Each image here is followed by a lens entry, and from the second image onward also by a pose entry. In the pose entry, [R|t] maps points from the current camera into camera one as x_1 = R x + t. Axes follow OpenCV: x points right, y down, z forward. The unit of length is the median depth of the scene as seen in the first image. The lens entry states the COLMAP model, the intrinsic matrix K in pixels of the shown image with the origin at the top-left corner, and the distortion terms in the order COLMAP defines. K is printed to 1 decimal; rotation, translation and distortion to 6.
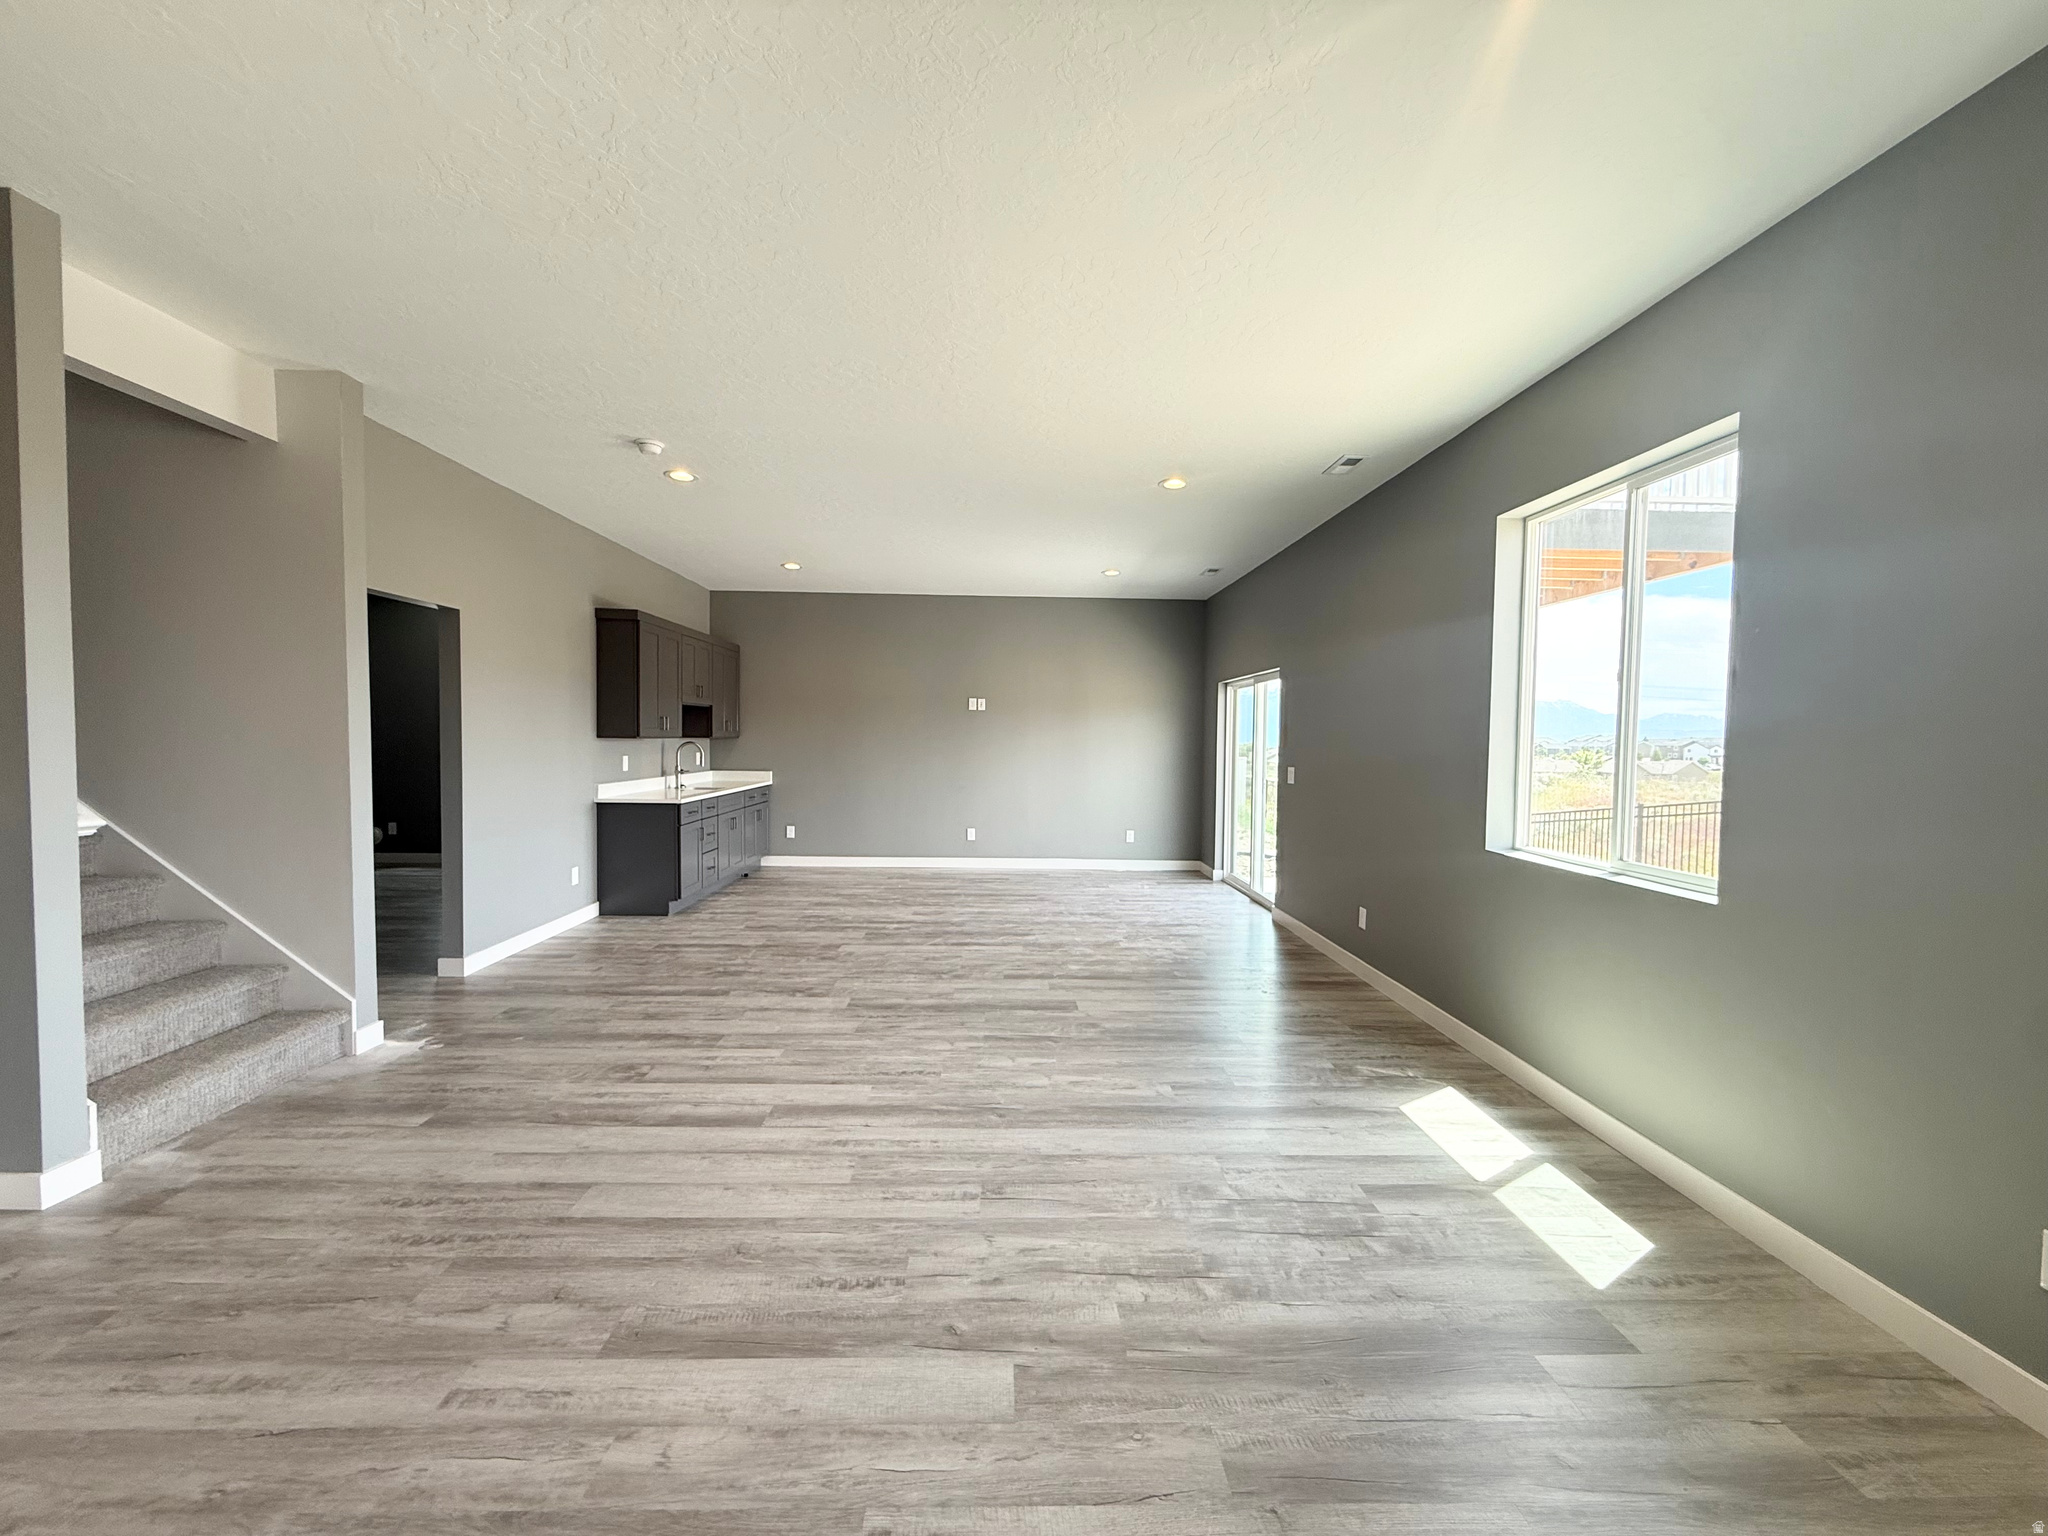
lens RADIAL K [[819.0, 0, 1021.0], [0, 819.0, 760.9], [0, 0, 1]] dist [-0.003088, 0.000368]
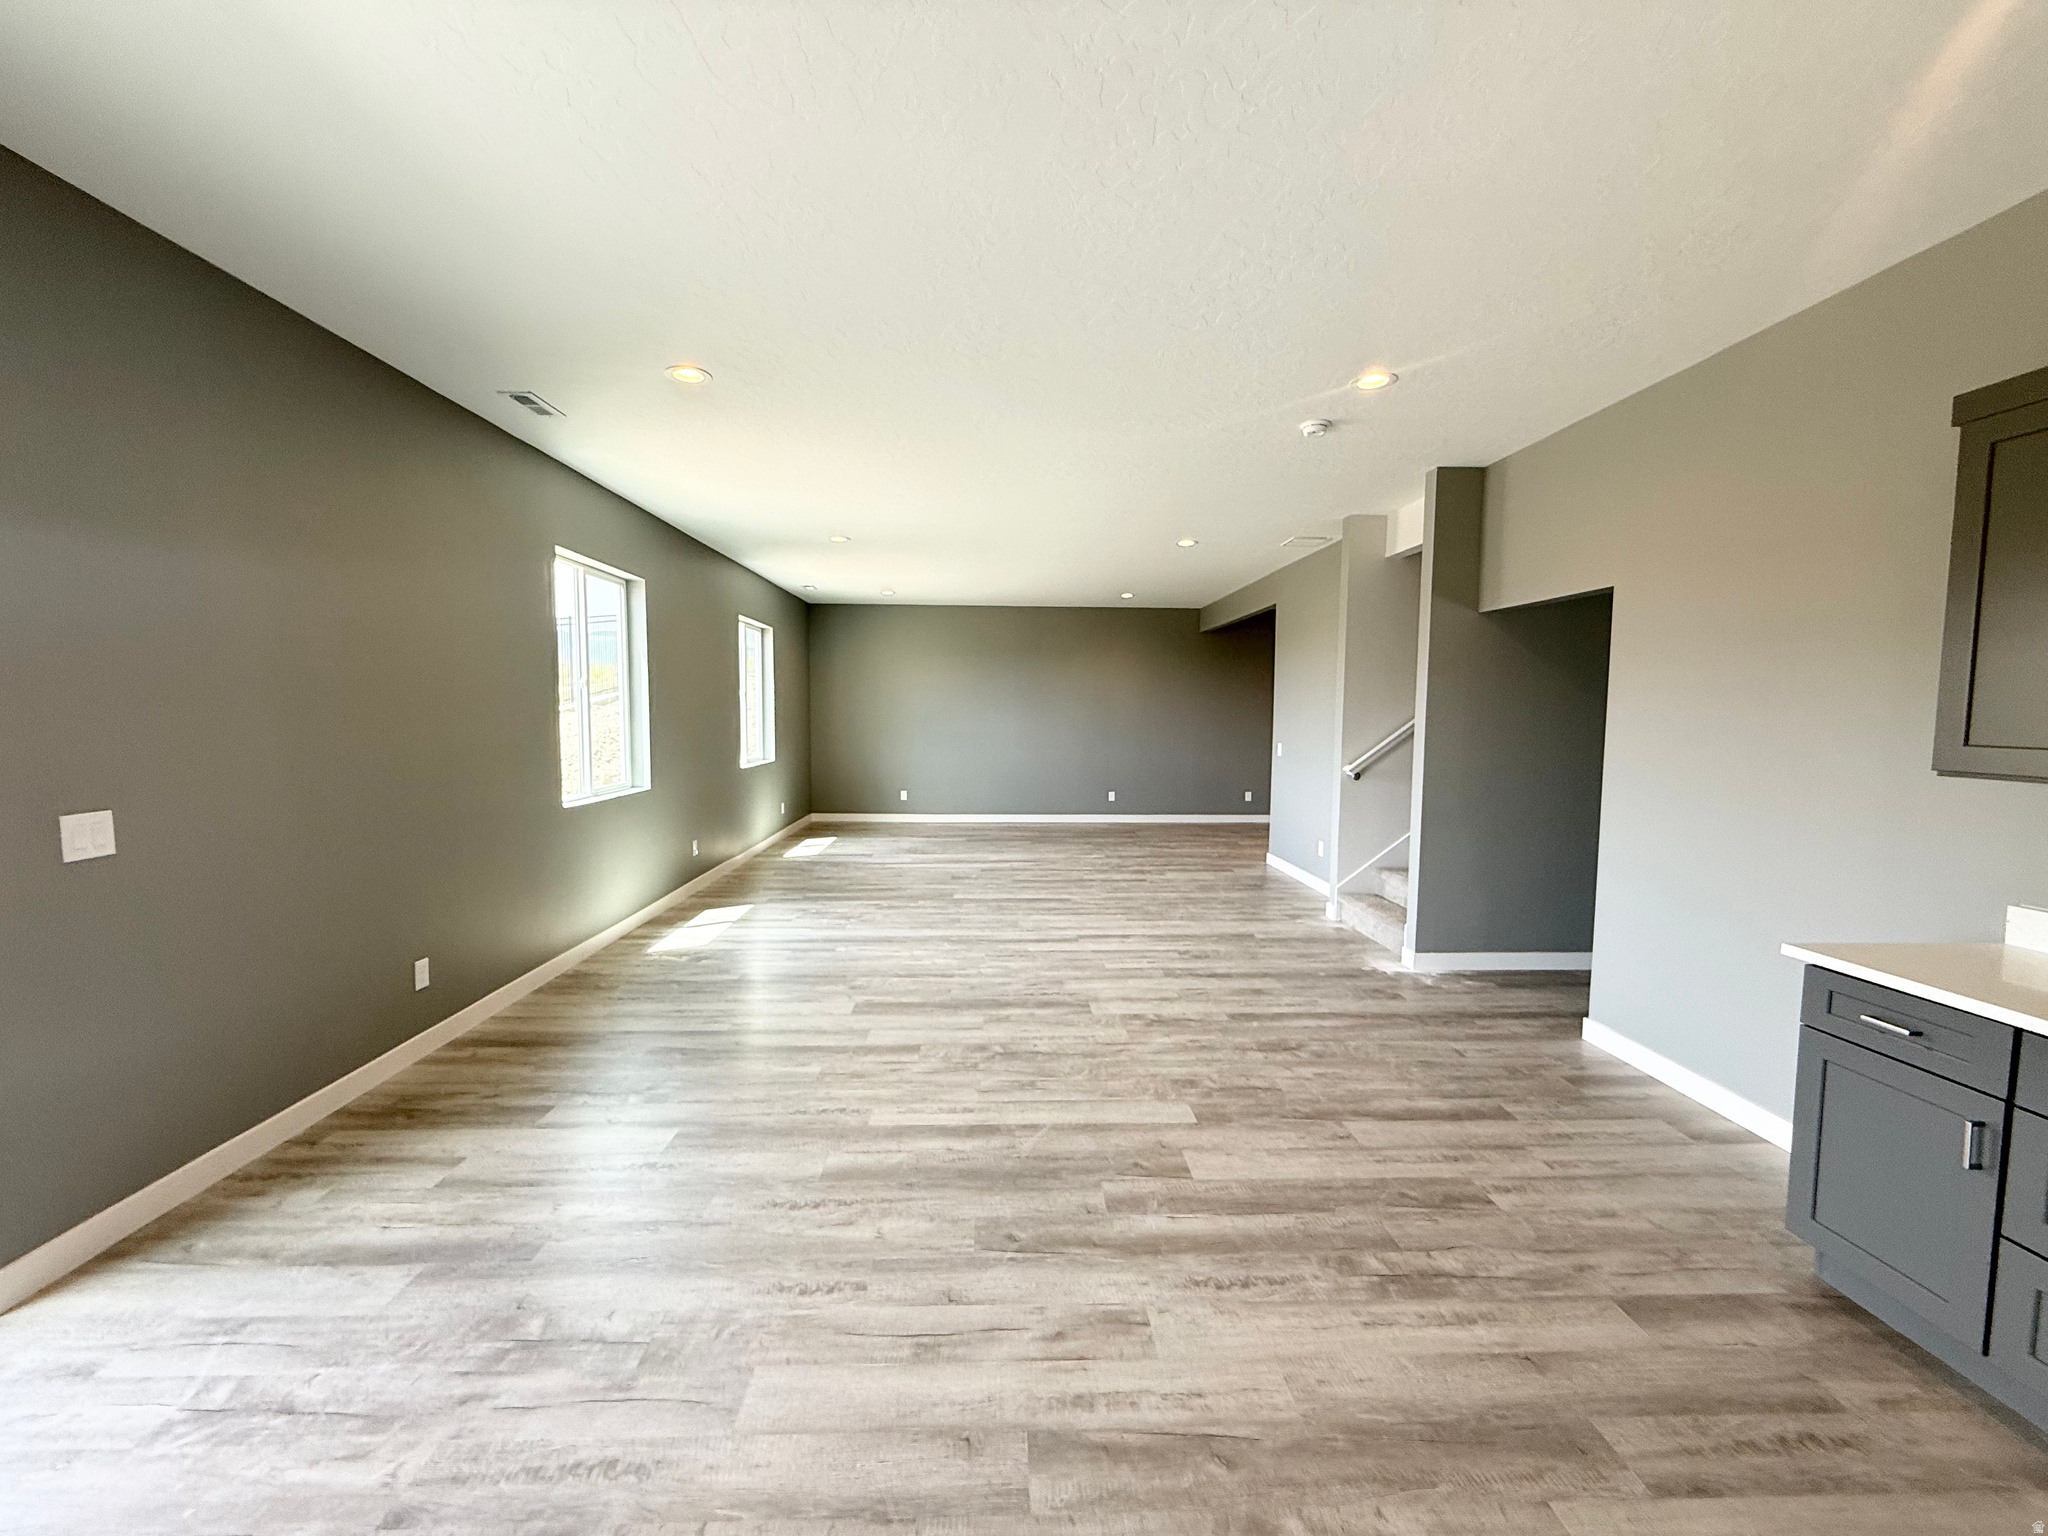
lens RADIAL K [[819.0, 0, 1024.4], [0, 819.0, 774.1], [0, 0, 1]] dist [-0.003088, 0.000368]
pose [[-0.999747, -0.020743, -0.008687, -0.112331], [-0.021552, 0.994052, 0.106751, -0.077136], [0.006421, 0.106911, -0.994248, 1.838280]]
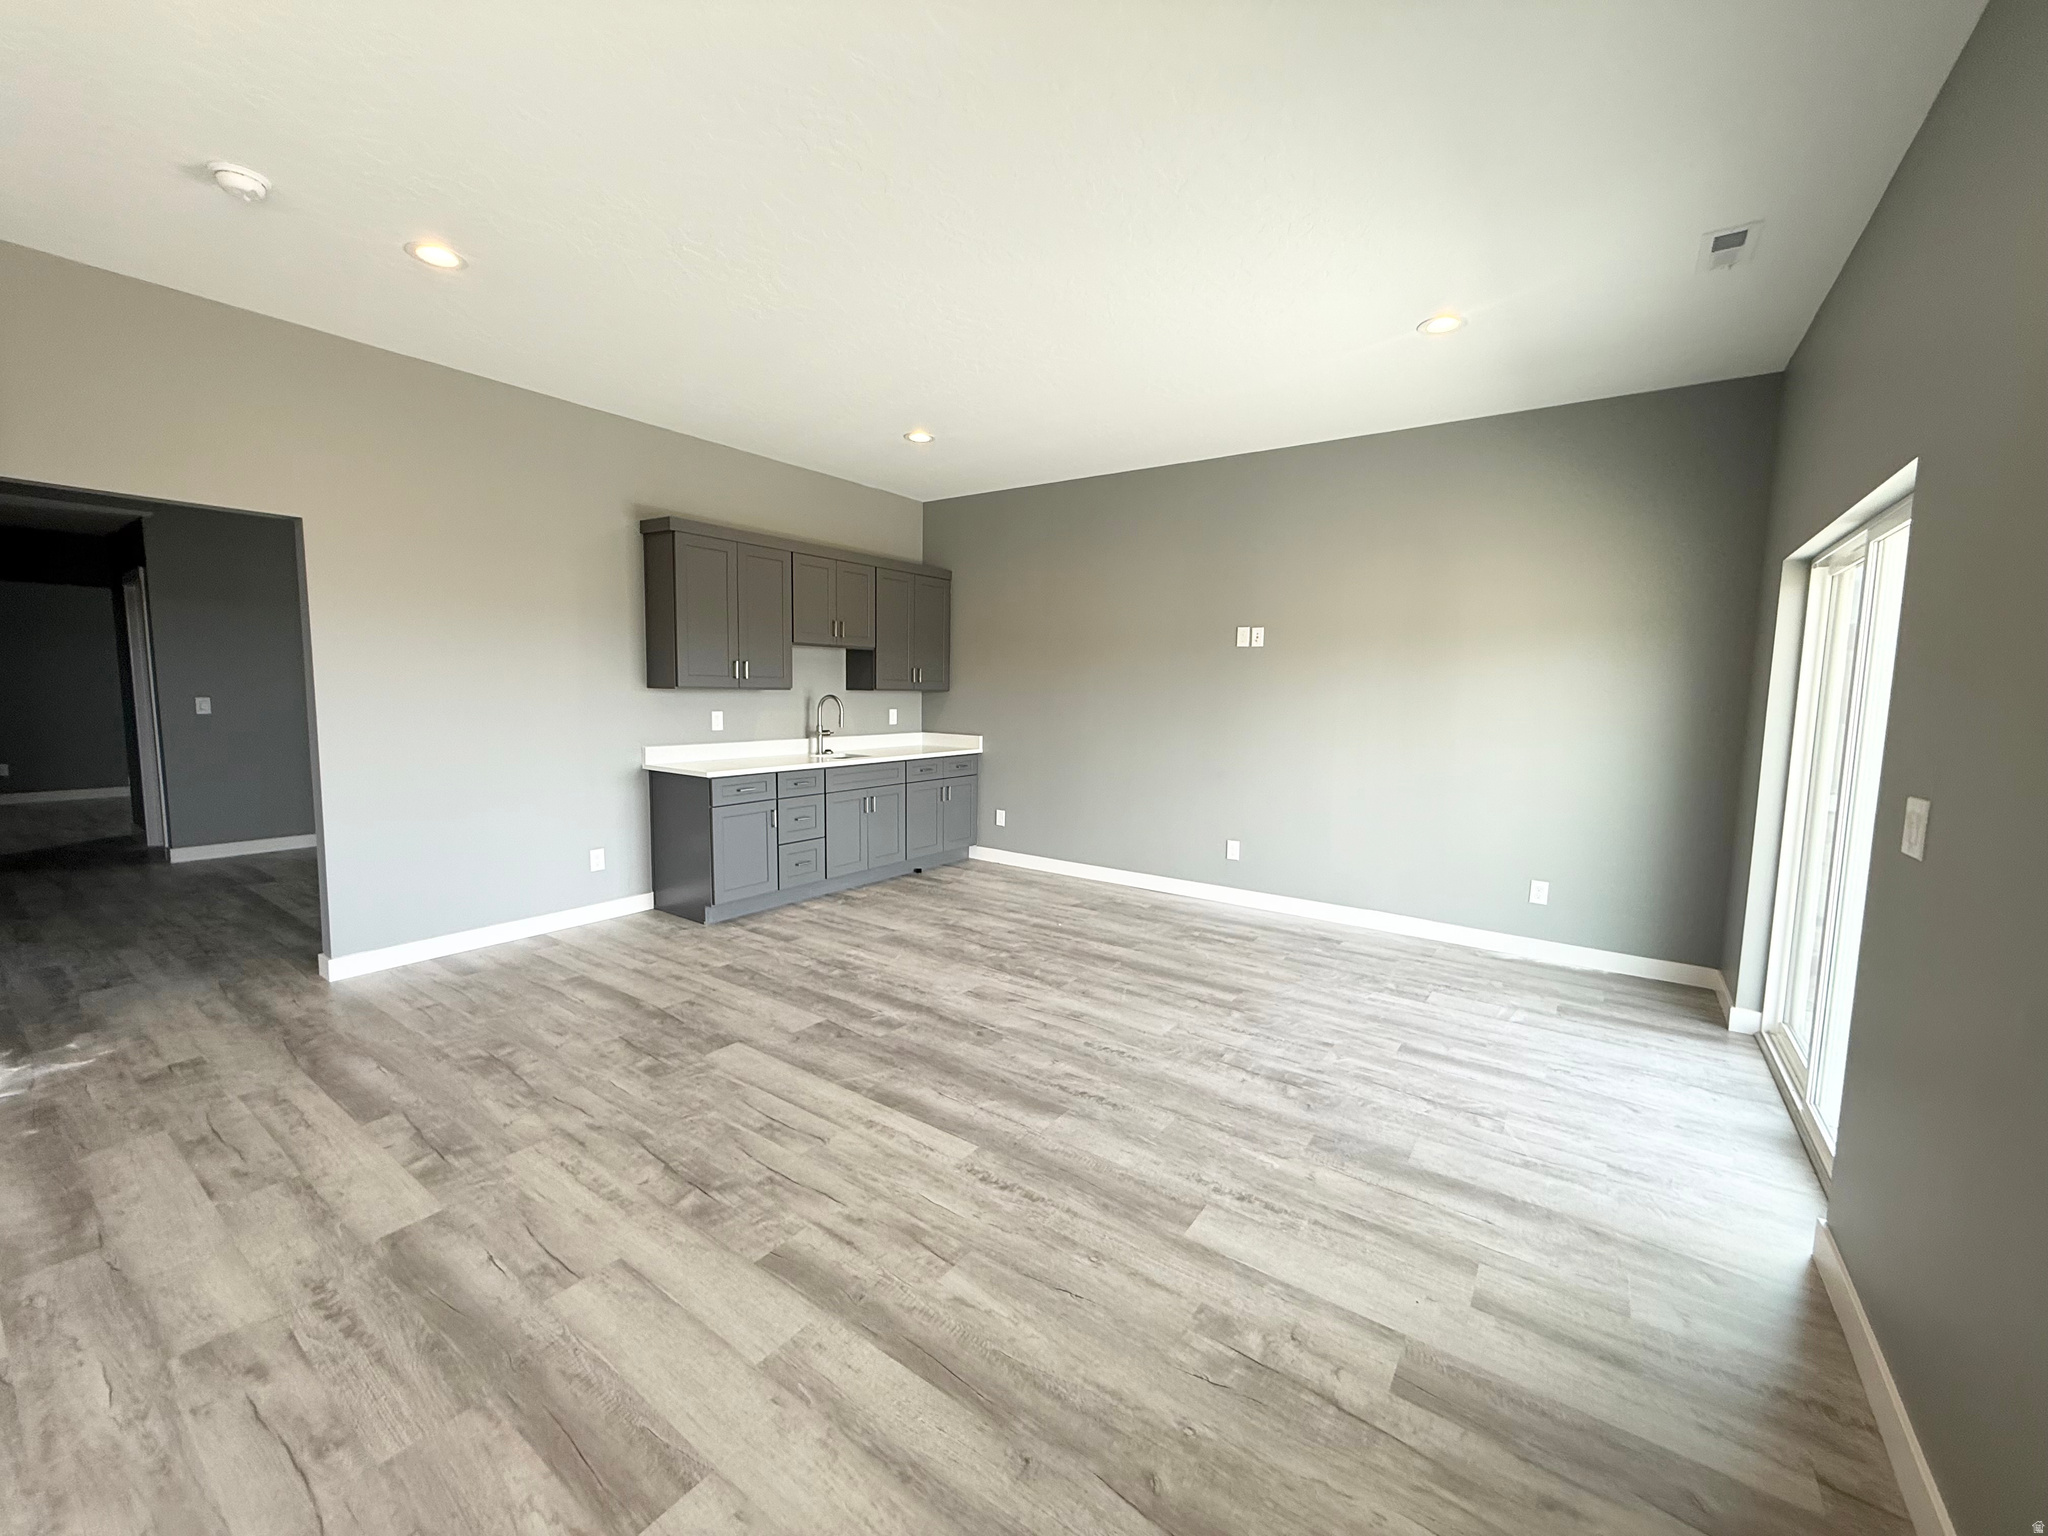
lens RADIAL K [[819.0, 0, 1018.6], [0, 819.0, 768.1], [0, 0, 1]] dist [-0.003088, 0.000368]
pose [[0.797919, 0.061092, -0.599661, 0.339148], [-0.025283, 0.997367, 0.067966, -0.018615], [0.602234, -0.039070, 0.797363, 0.799820]]
